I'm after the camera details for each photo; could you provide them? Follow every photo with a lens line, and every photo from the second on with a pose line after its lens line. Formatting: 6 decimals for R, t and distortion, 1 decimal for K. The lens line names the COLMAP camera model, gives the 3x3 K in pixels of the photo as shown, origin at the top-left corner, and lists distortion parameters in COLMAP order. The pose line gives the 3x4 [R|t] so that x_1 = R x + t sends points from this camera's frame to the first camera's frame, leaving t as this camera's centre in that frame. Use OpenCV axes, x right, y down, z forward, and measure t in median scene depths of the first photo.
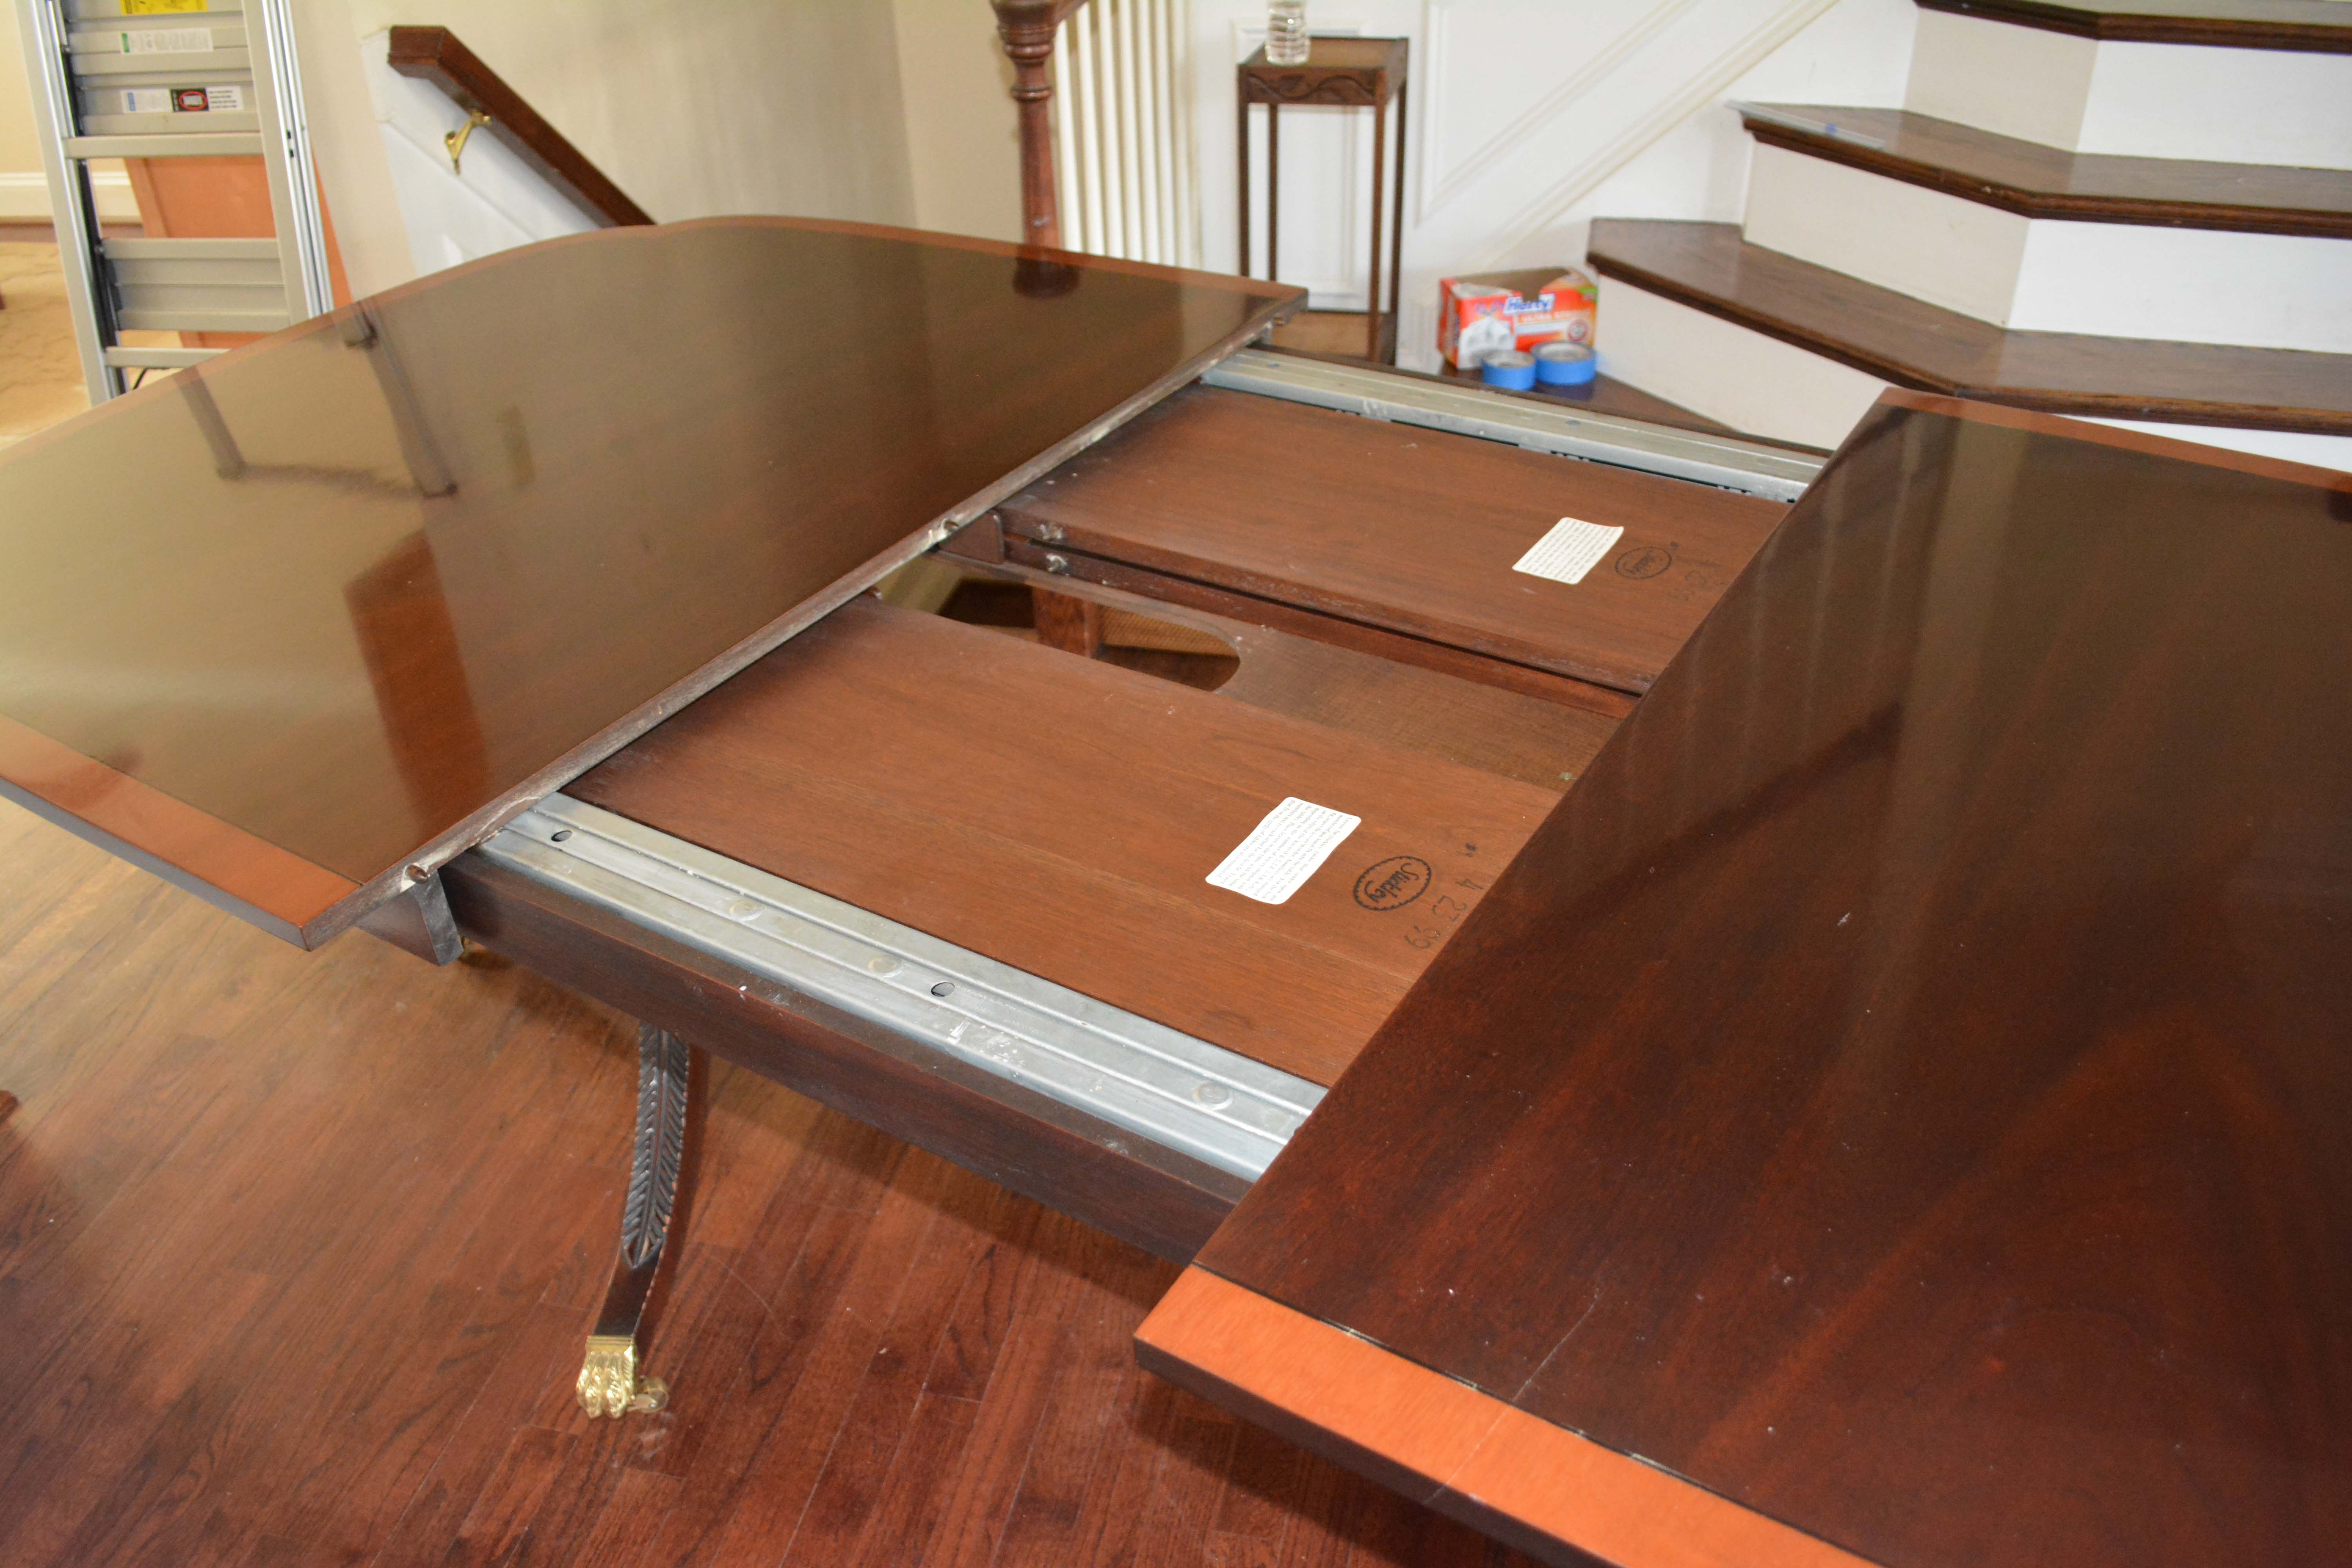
lens RADIAL K [[1882.1, 0, 1162.2], [0, 1882.1, 829.2], [0, 0, 1]] dist [-0.083267, 0.014052]
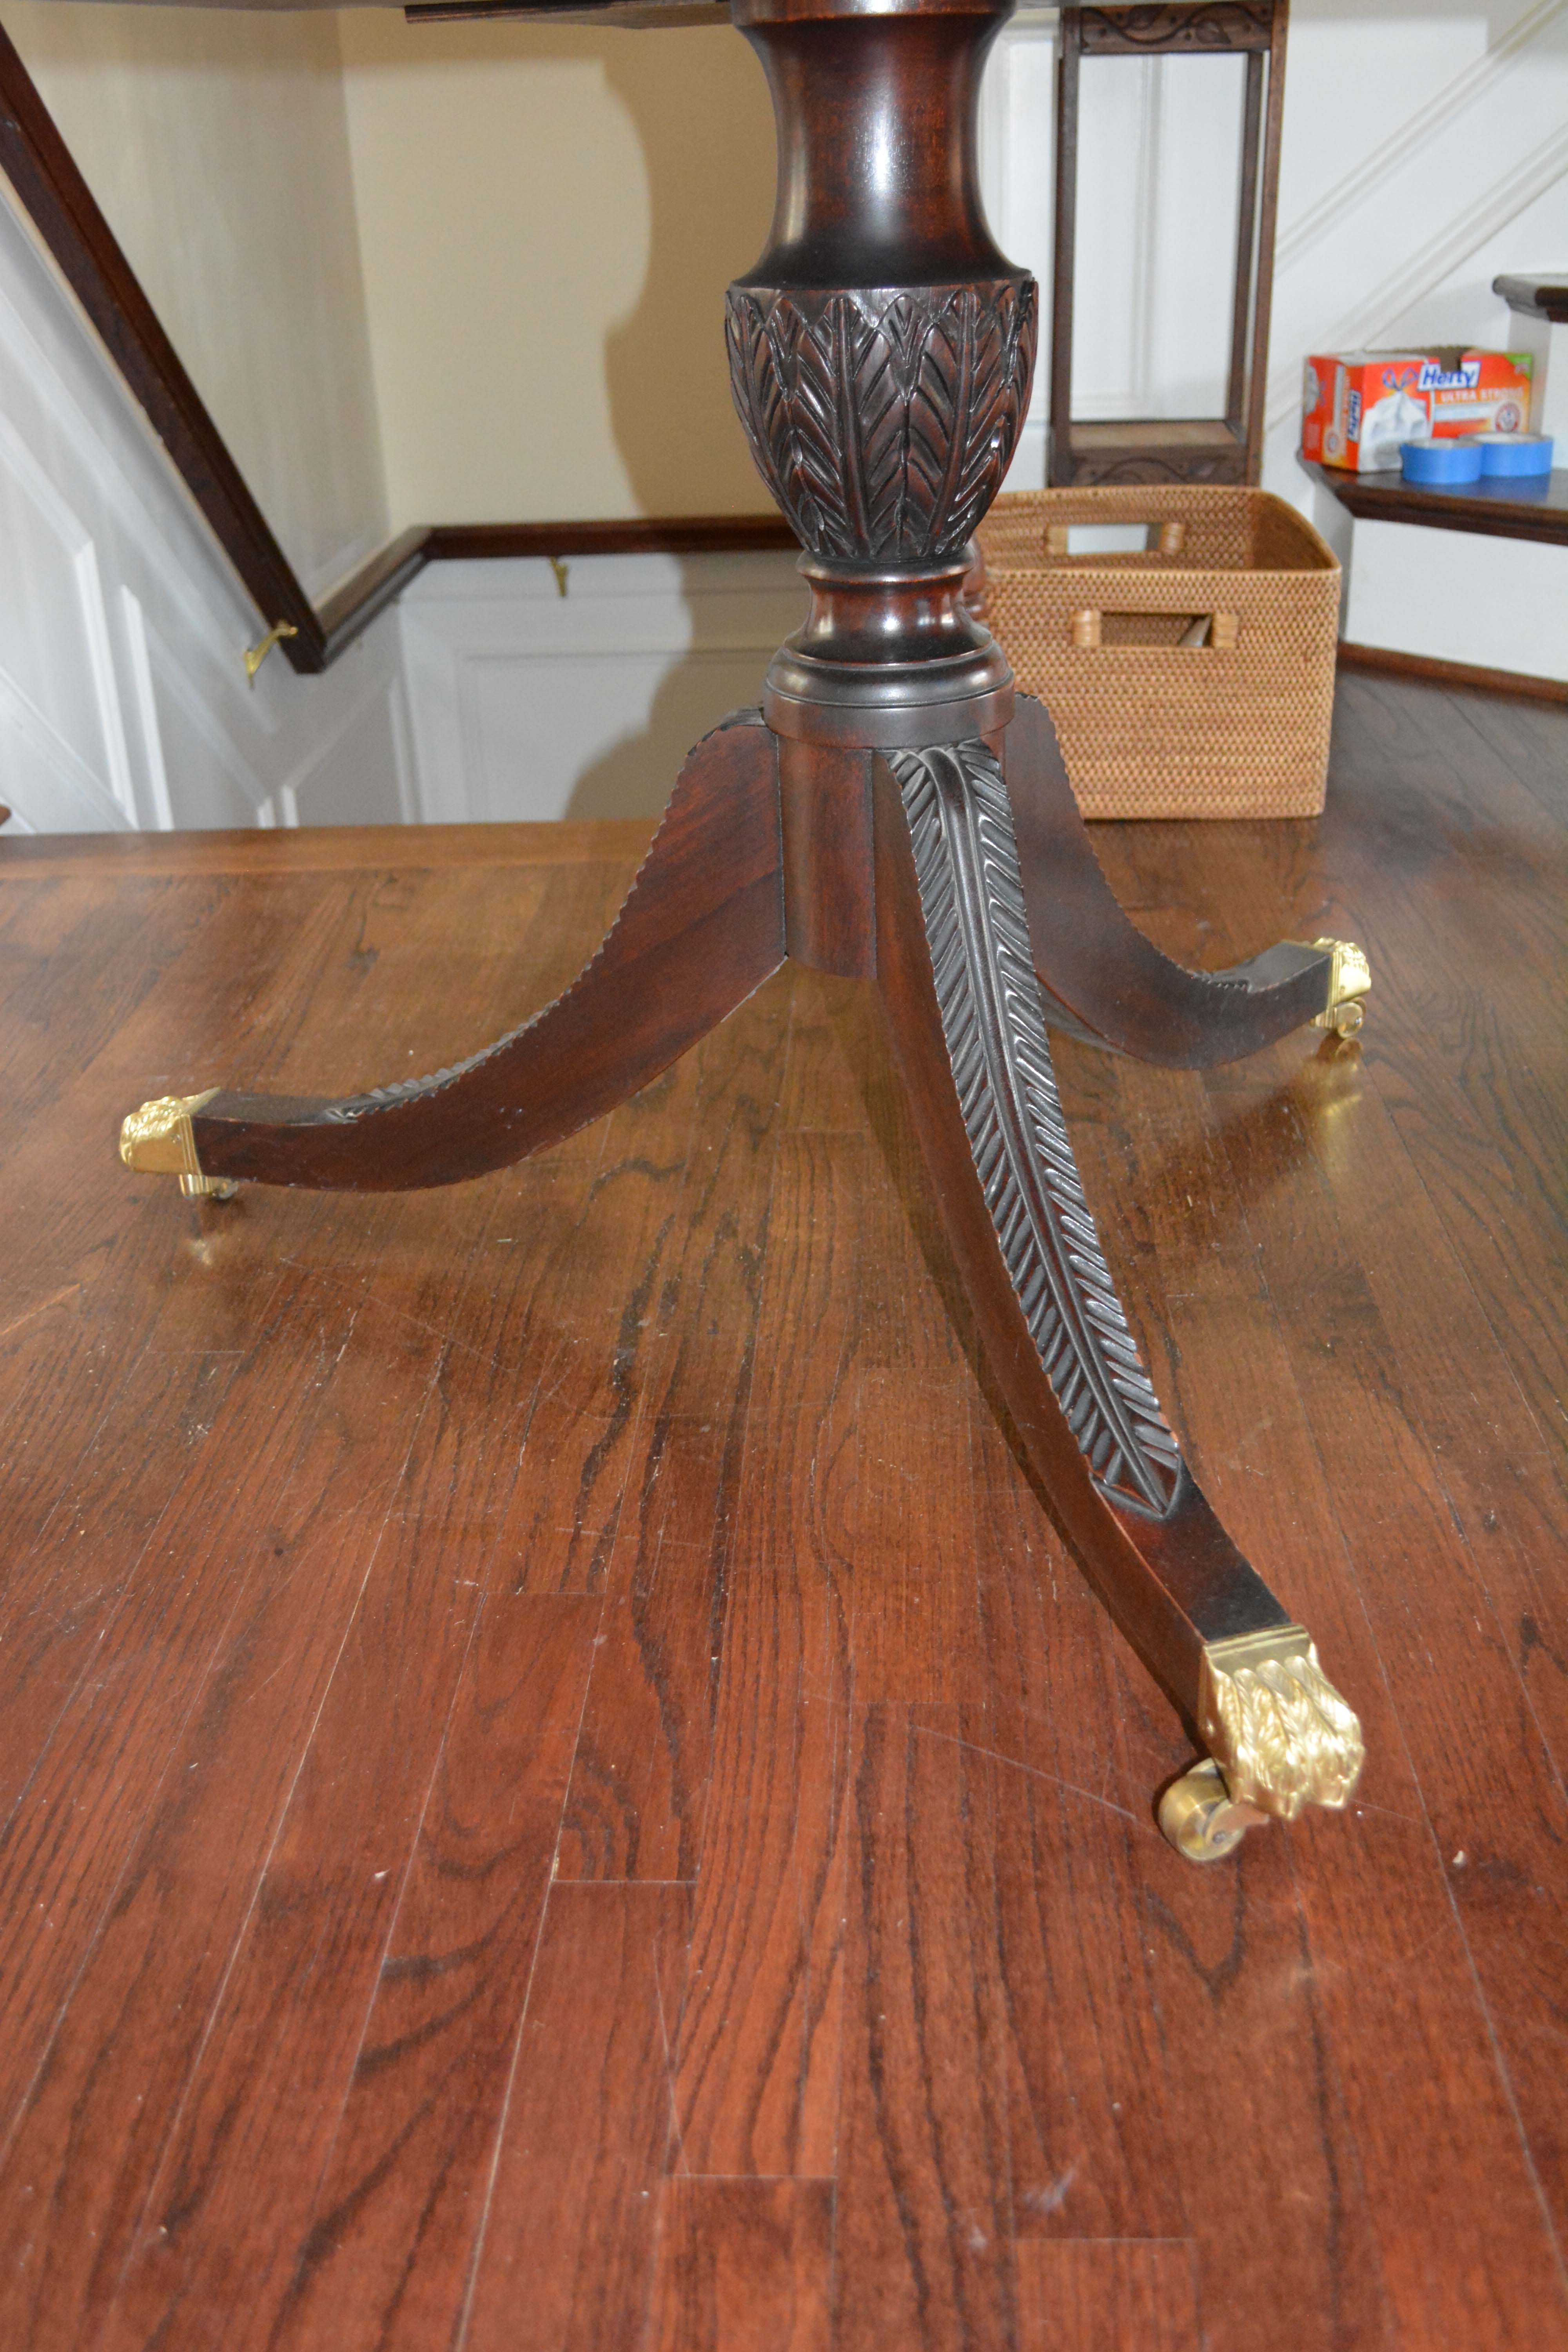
lens RADIAL K [[2192.7, 0, 784.0], [0, 2192.7, 1176.0], [0, 0, 1]] dist [-0.075028, 0.014614]
pose [[0.982432, -0.076984, 0.170002, -0.252216], [0.102008, 0.984343, -0.143750, 0.126023], [-0.156274, 0.158566, 0.974903, 0.362669]]
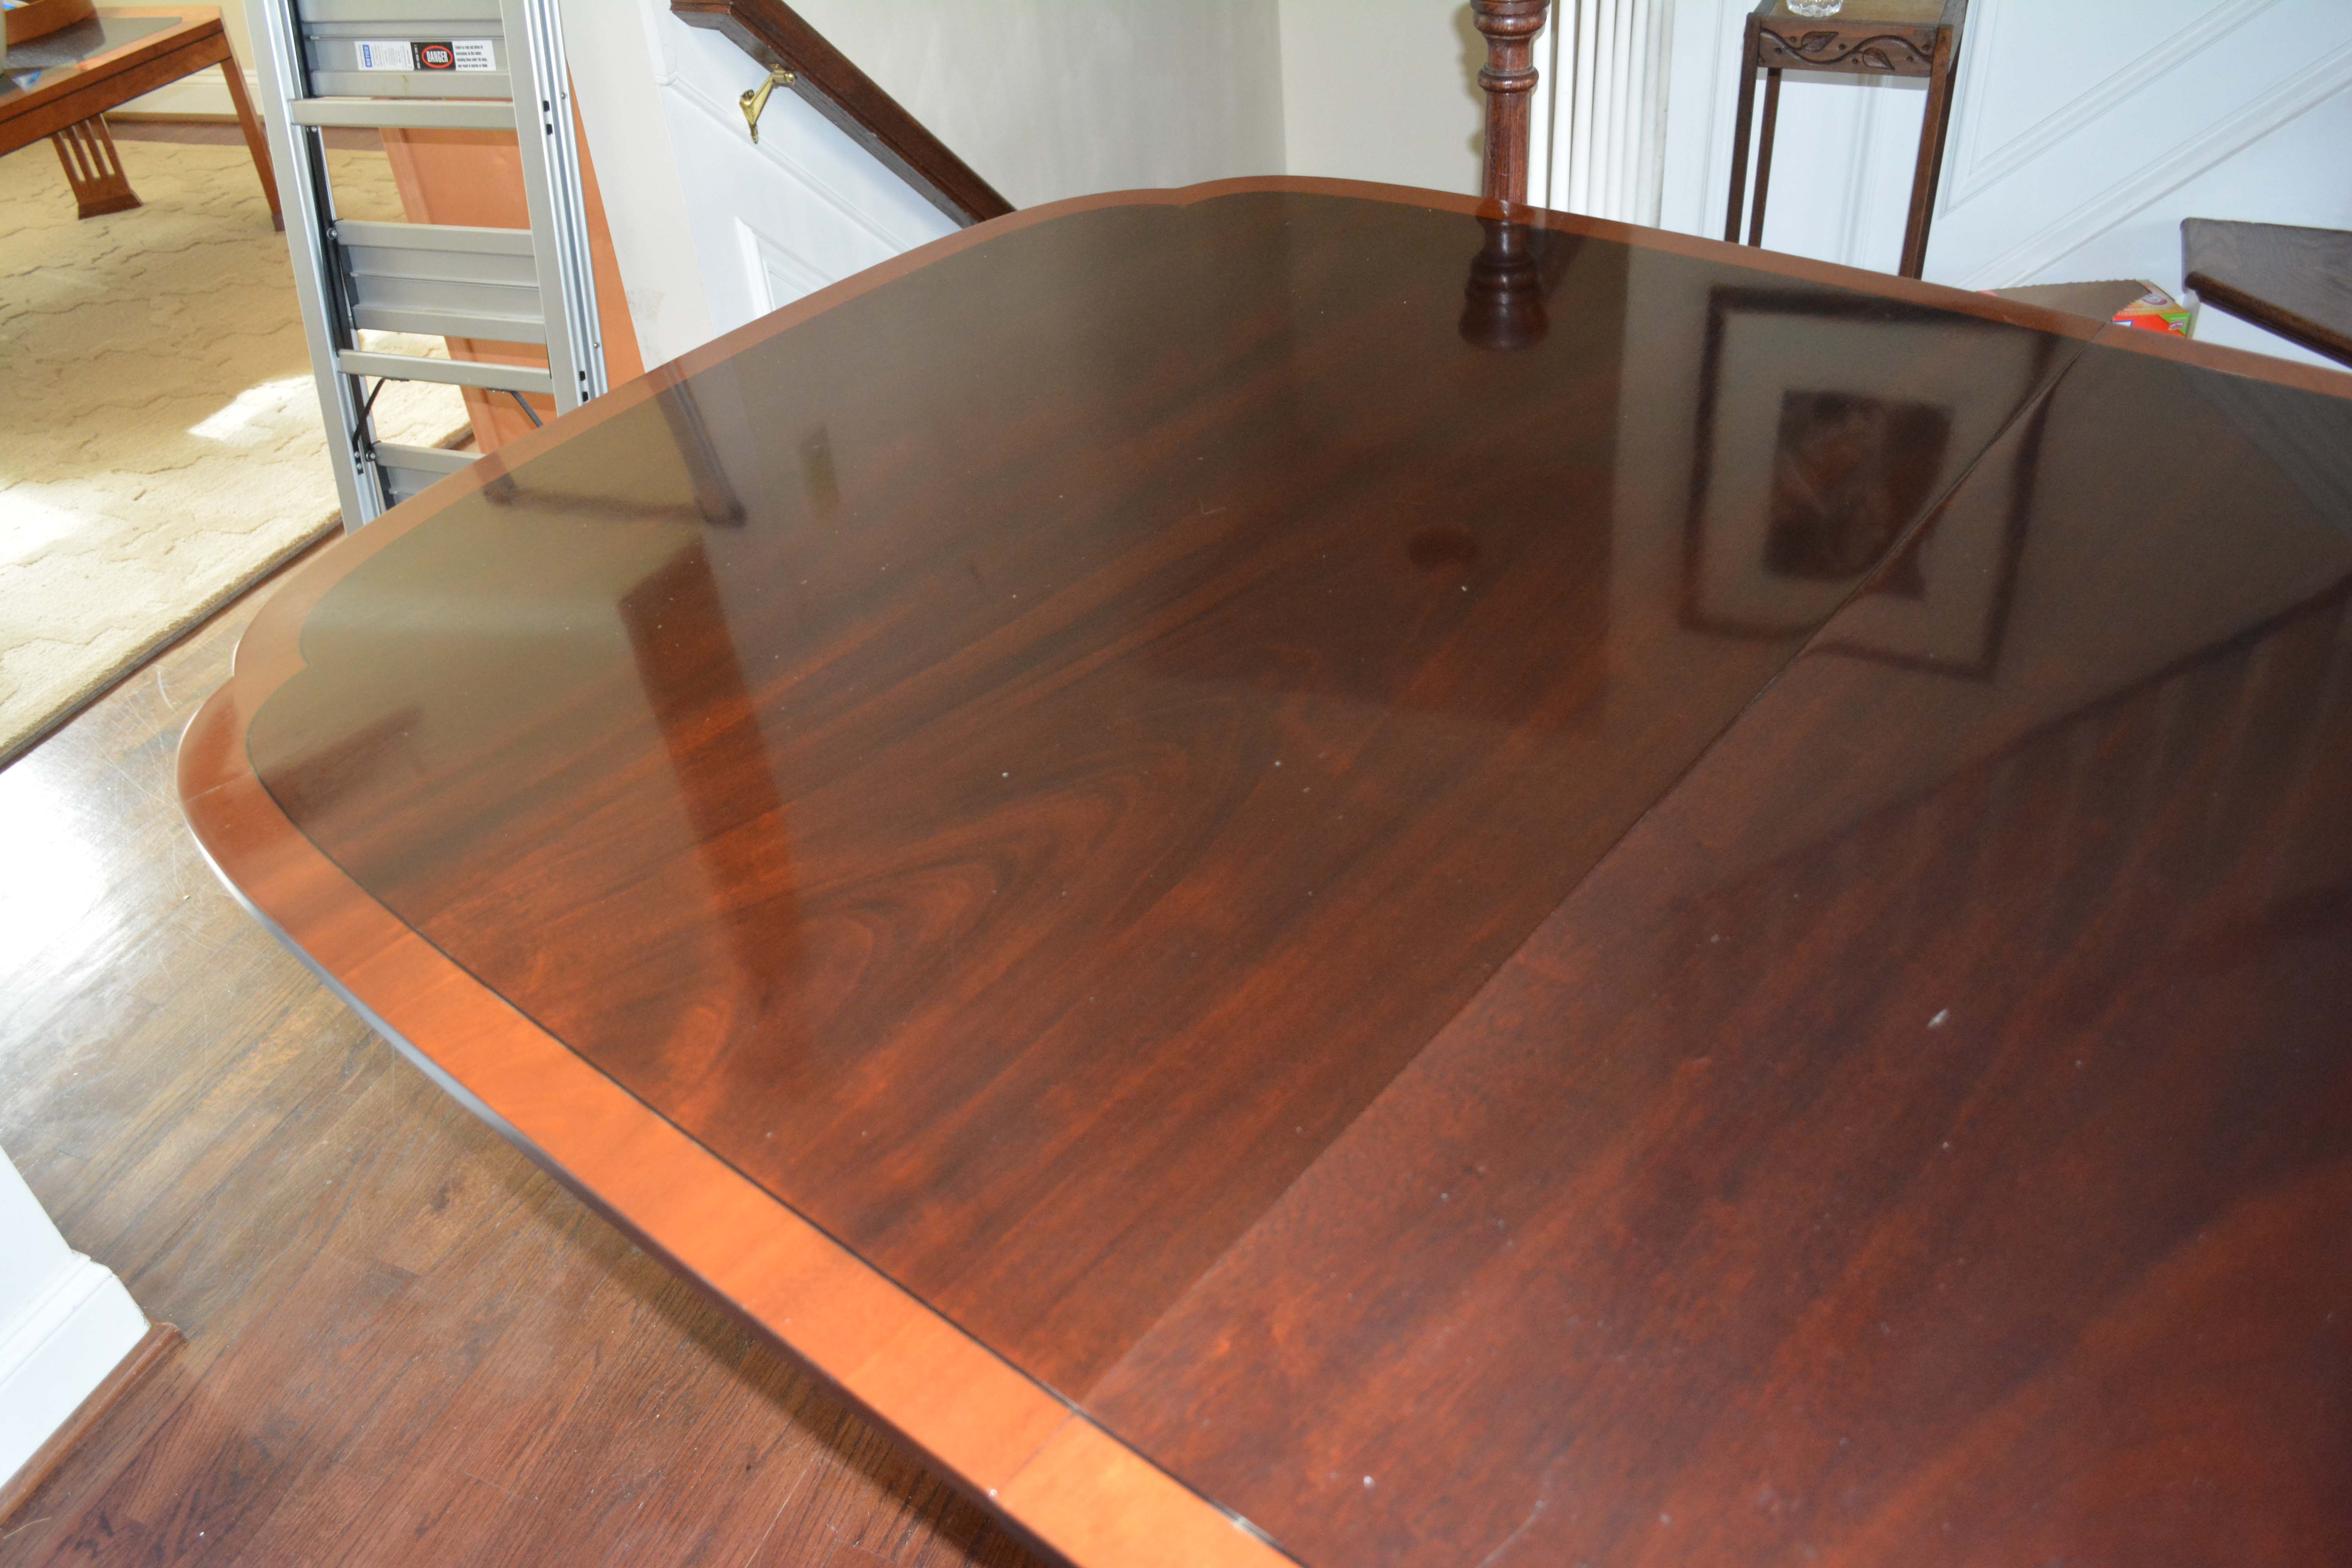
lens RADIAL K [[1882.1, 0, 1162.2], [0, 1882.1, 829.2], [0, 0, 1]] dist [-0.083267, 0.014052]
pose [[0.986552, 0.066796, -0.149176, -0.069132], [-0.056221, 0.995671, 0.074014, -0.136285], [0.153474, -0.064632, 0.986037, 0.221046]]
